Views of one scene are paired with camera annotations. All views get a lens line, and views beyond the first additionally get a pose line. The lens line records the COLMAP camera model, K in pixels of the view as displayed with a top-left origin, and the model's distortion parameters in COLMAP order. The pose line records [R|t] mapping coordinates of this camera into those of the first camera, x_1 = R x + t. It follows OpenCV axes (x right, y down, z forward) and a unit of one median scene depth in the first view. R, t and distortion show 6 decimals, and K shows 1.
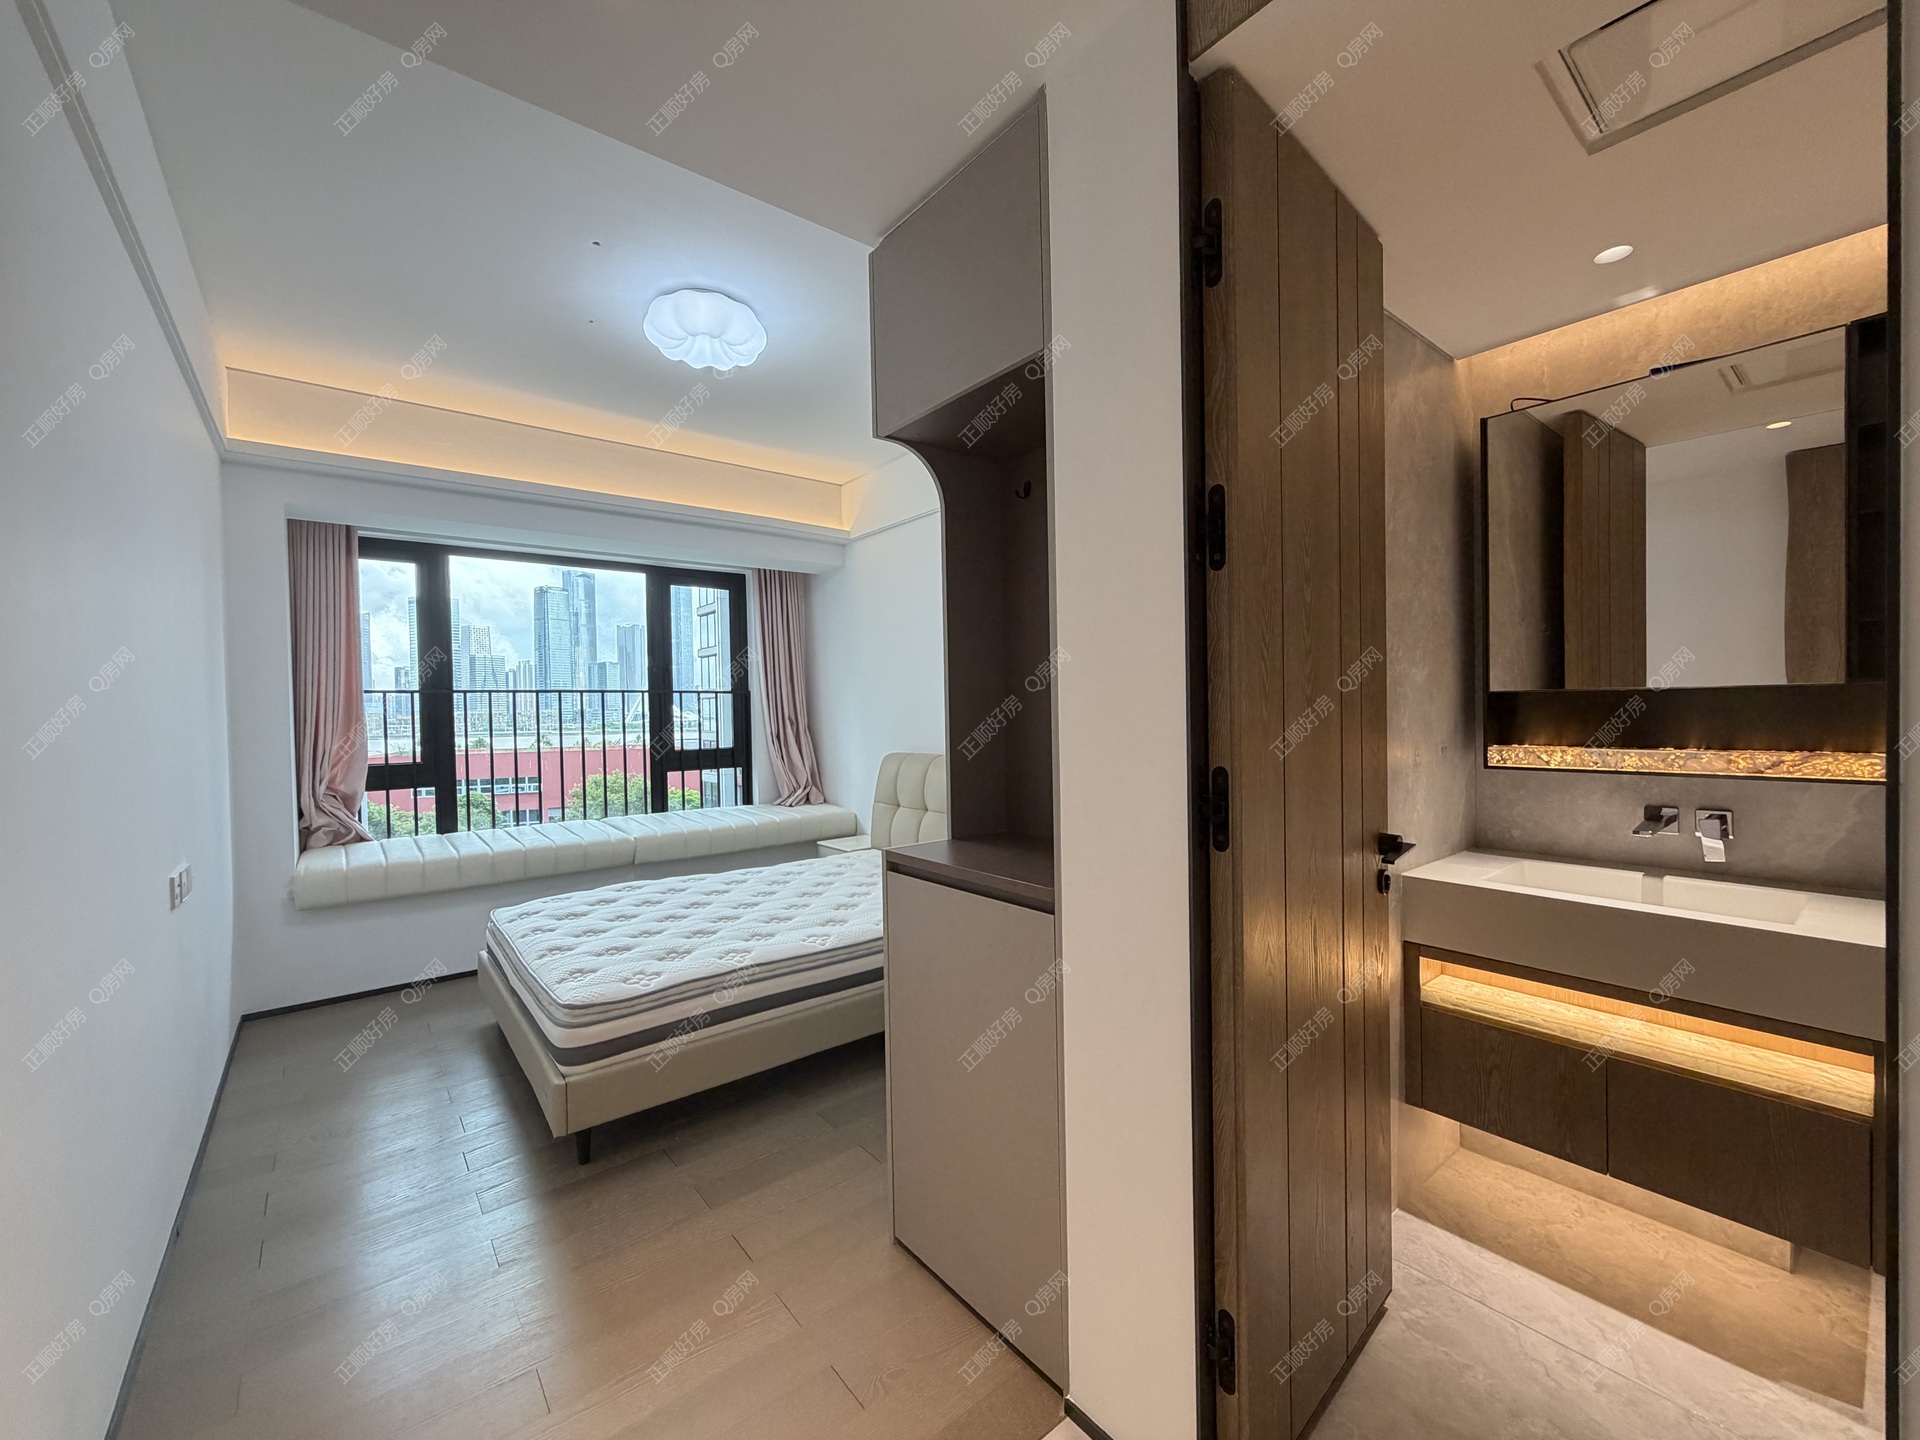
lens RADIAL K [[764.7, 0, 962.4], [0, 764.7, 715.1], [0, 0, 1]] dist [0.002933, 0.000631]
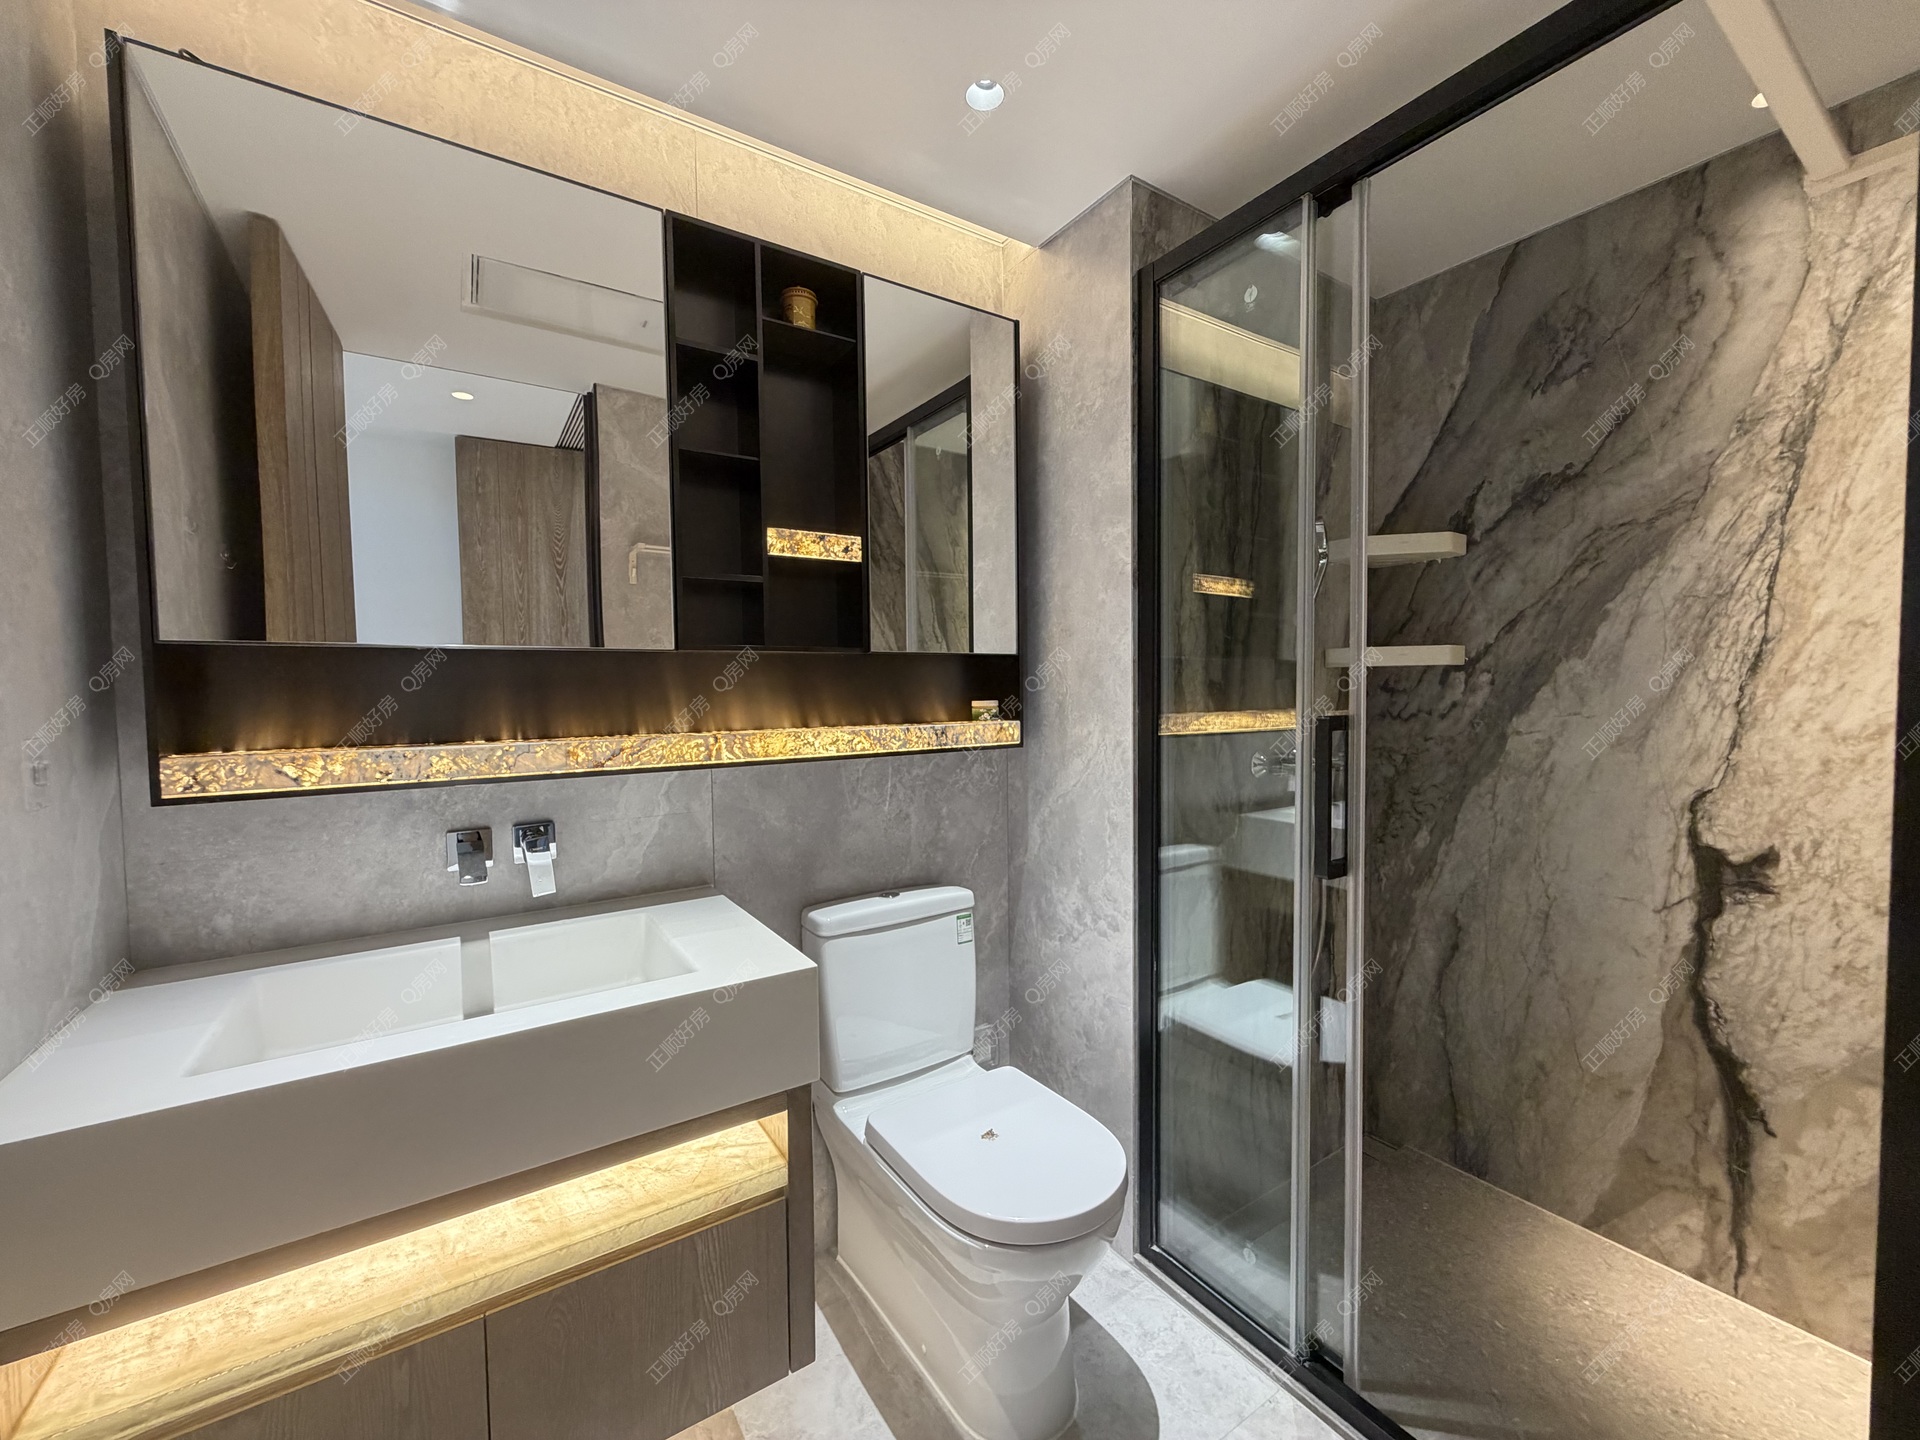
lens RADIAL K [[764.7, 0, 954.7], [0, 764.7, 726.1], [0, 0, 1]] dist [0.002933, 0.000631]
pose [[0.104338, -0.030085, 0.994087, 0.283997], [0.021511, 0.999377, 0.027987, 0.019397], [-0.994309, 0.018463, 0.104920, 0.489748]]
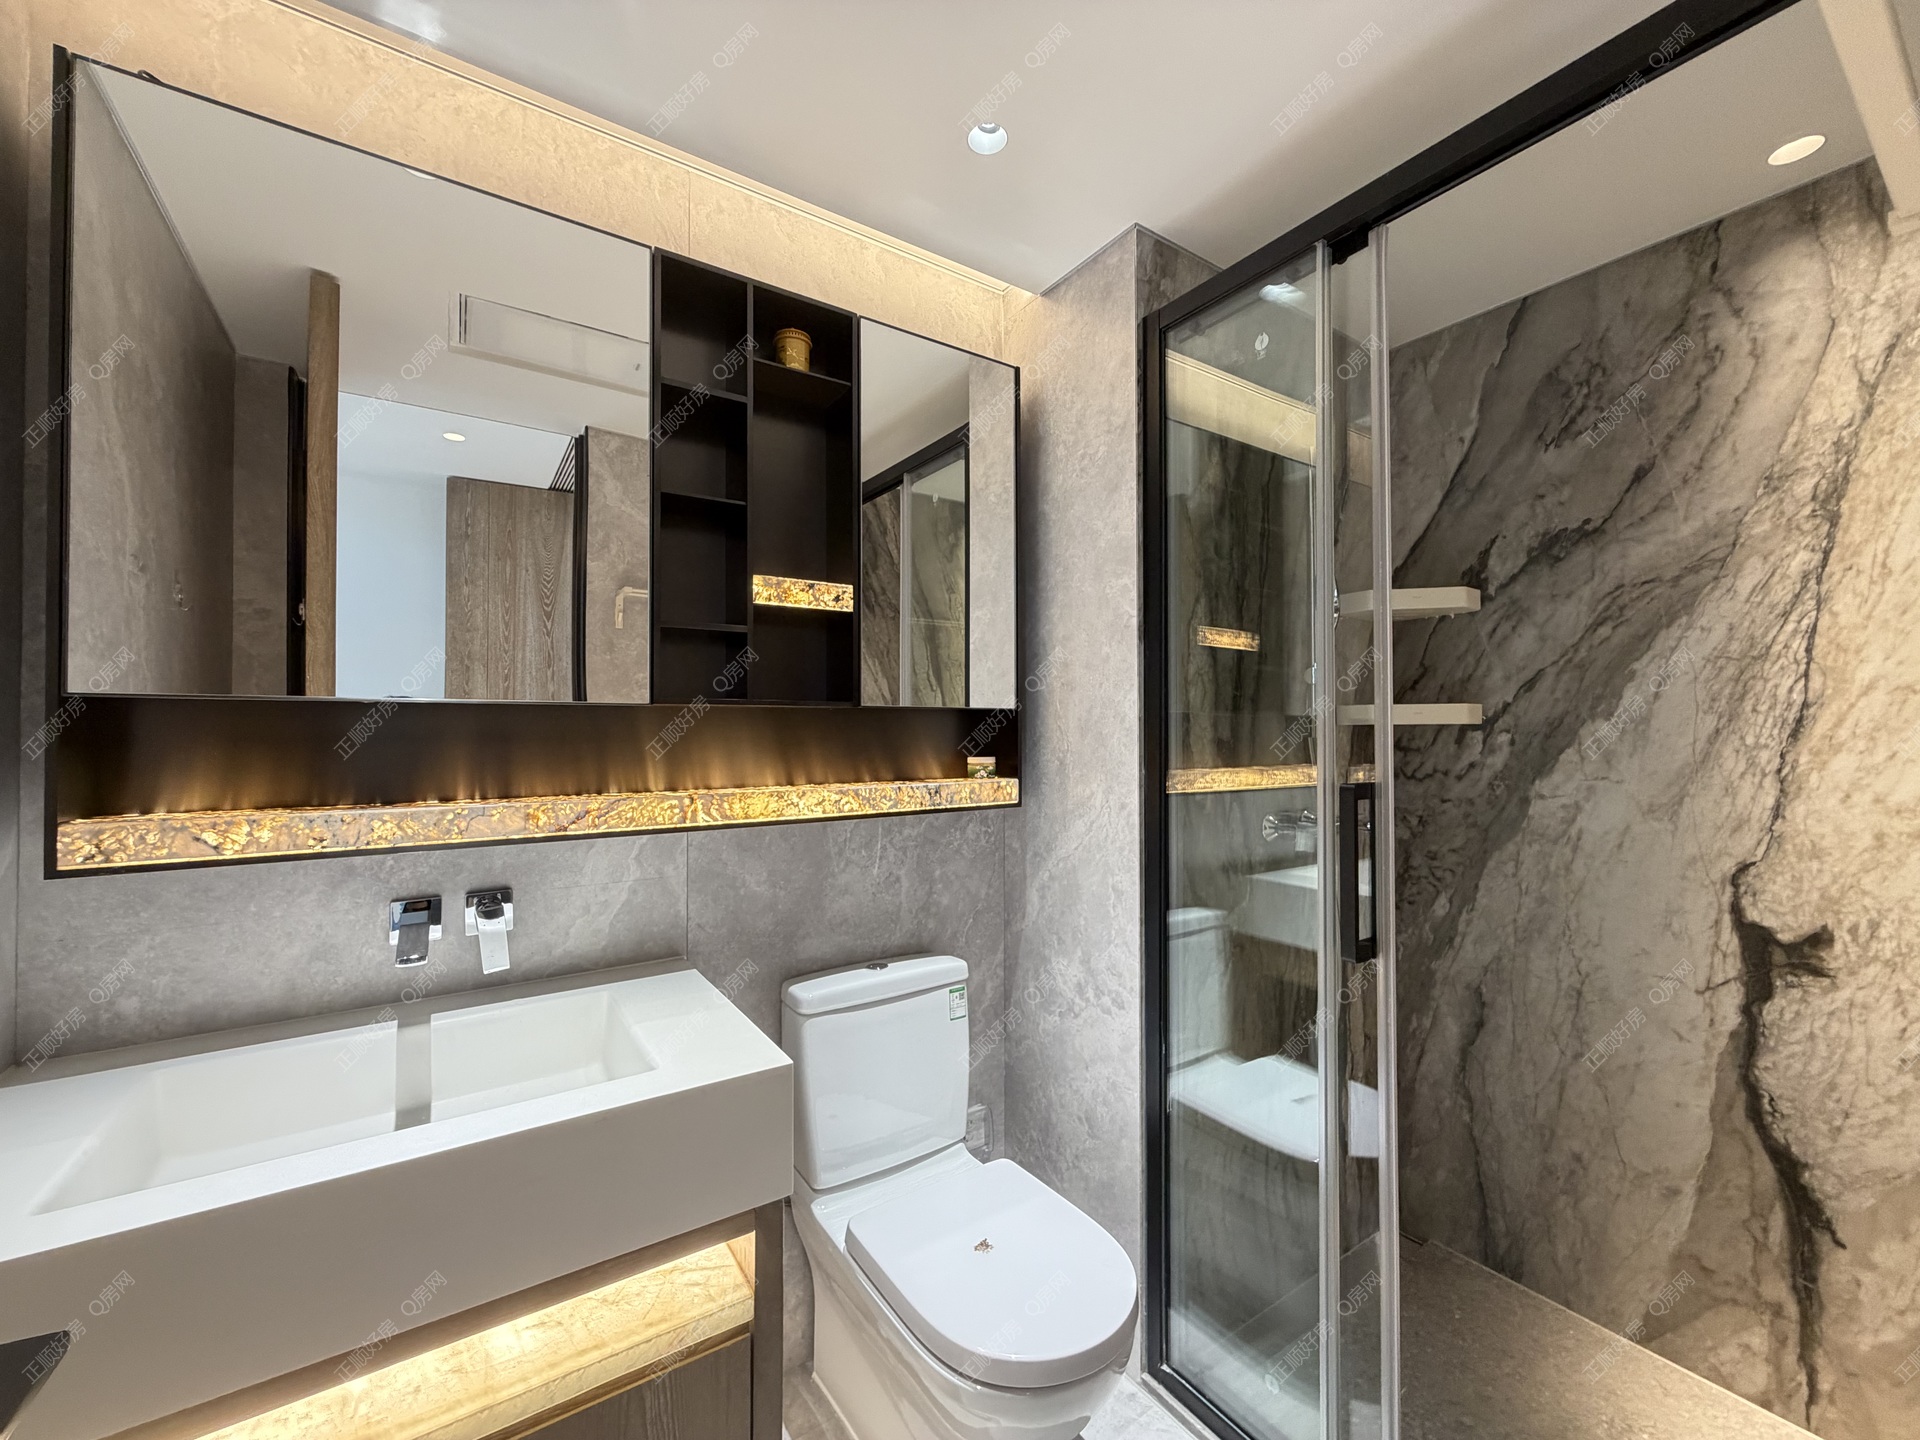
lens RADIAL K [[764.7, 0, 953.9], [0, 764.7, 727.9], [0, 0, 1]] dist [0.002933, 0.000631]
pose [[0.097169, 0.024471, 0.994967, 0.330987], [0.010948, 0.999611, -0.025654, 0.004444], [-0.995208, 0.013386, 0.096863, 0.495798]]
